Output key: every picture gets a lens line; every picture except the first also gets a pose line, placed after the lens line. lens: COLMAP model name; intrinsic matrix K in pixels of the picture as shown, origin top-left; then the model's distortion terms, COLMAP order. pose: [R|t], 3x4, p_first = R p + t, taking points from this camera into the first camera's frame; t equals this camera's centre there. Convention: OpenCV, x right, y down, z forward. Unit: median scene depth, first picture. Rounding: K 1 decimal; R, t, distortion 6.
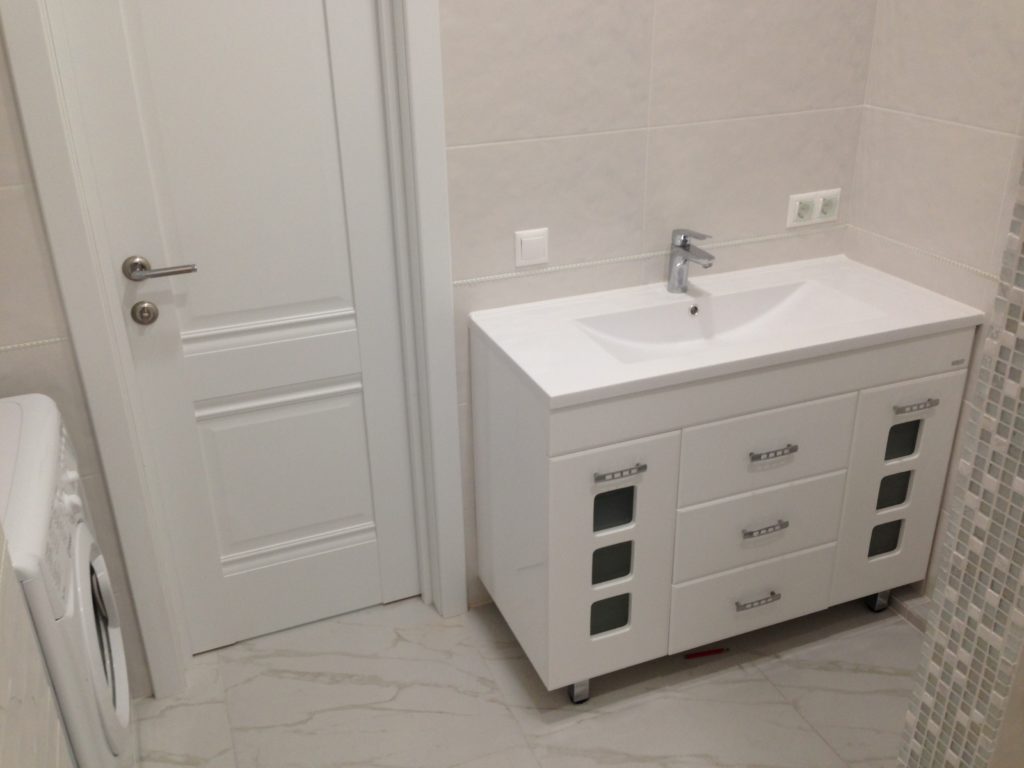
lens RADIAL K [[943.8, 0, 511.9], [0, 943.8, 386.2], [0, 0, 1]] dist [0.067596, 0.000000]
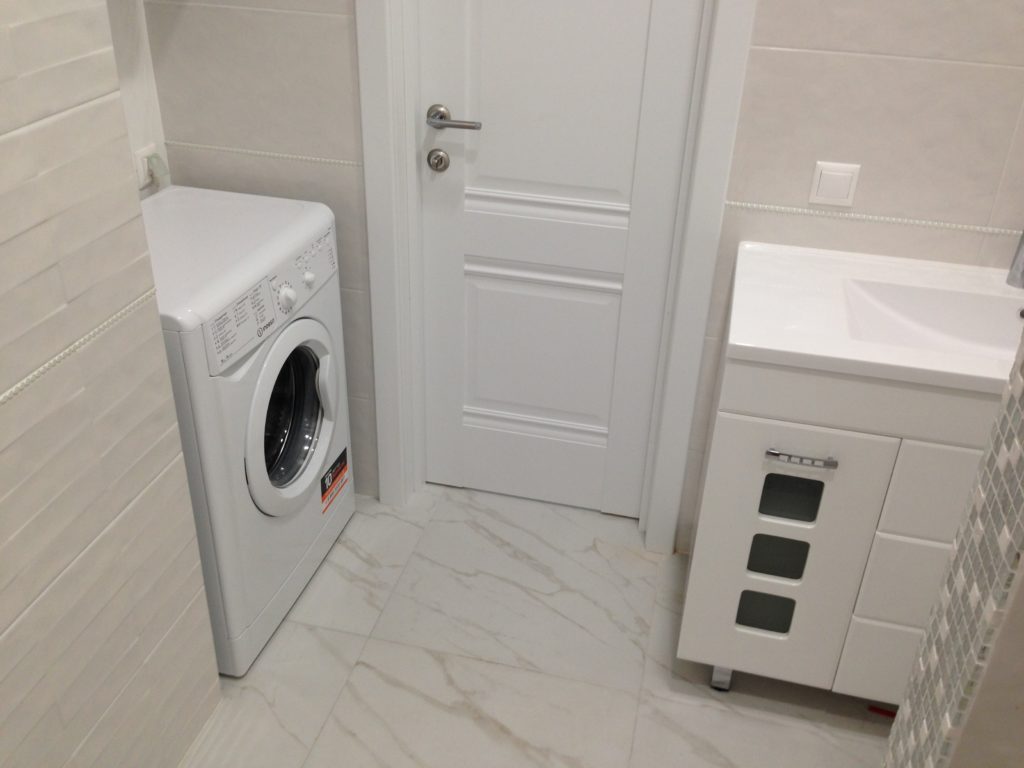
lens RADIAL K [[943.8, 0, 511.3], [0, 943.8, 385.0], [0, 0, 1]] dist [0.067596, 0.000000]
pose [[0.811017, 0.328911, -0.483807, 0.260487], [-0.291525, 0.944212, 0.153222, -0.023089], [0.507212, 0.016776, 0.861658, 0.114992]]
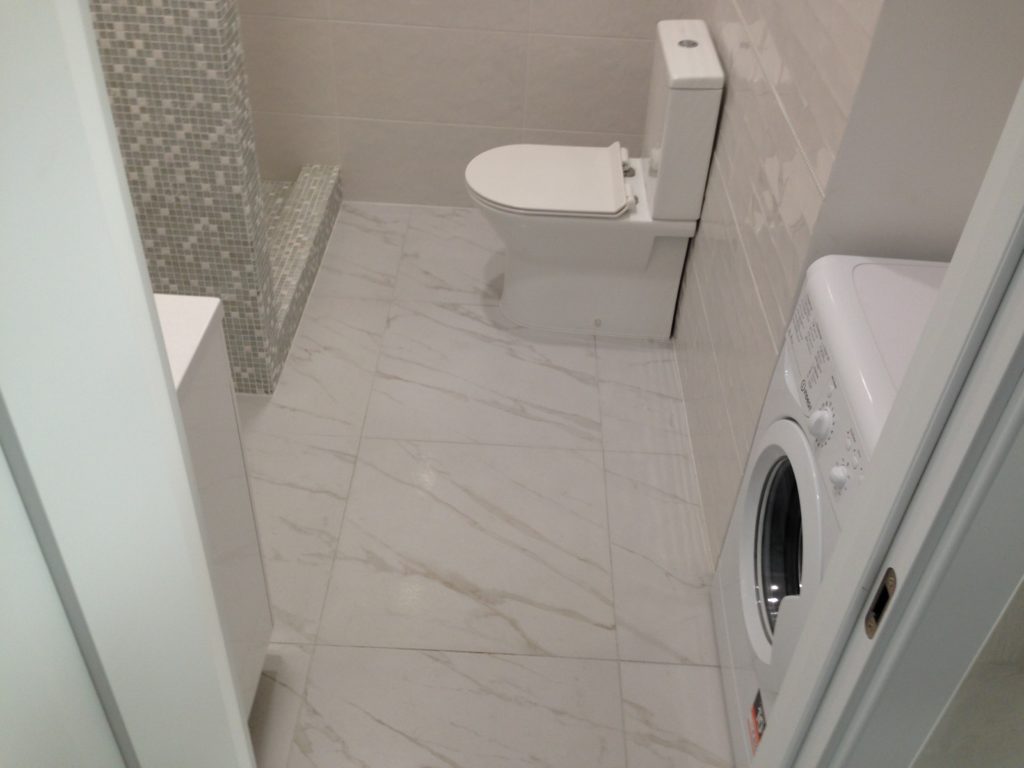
lens RADIAL K [[943.8, 0, 513.4], [0, 943.8, 384.5], [0, 0, 1]] dist [0.067596, 0.000000]
pose [[-0.917454, -0.276319, 0.286227, -0.331403], [0.134740, 0.461121, 0.877047, -0.479412], [-0.374330, 0.843217, -0.385827, 1.038117]]
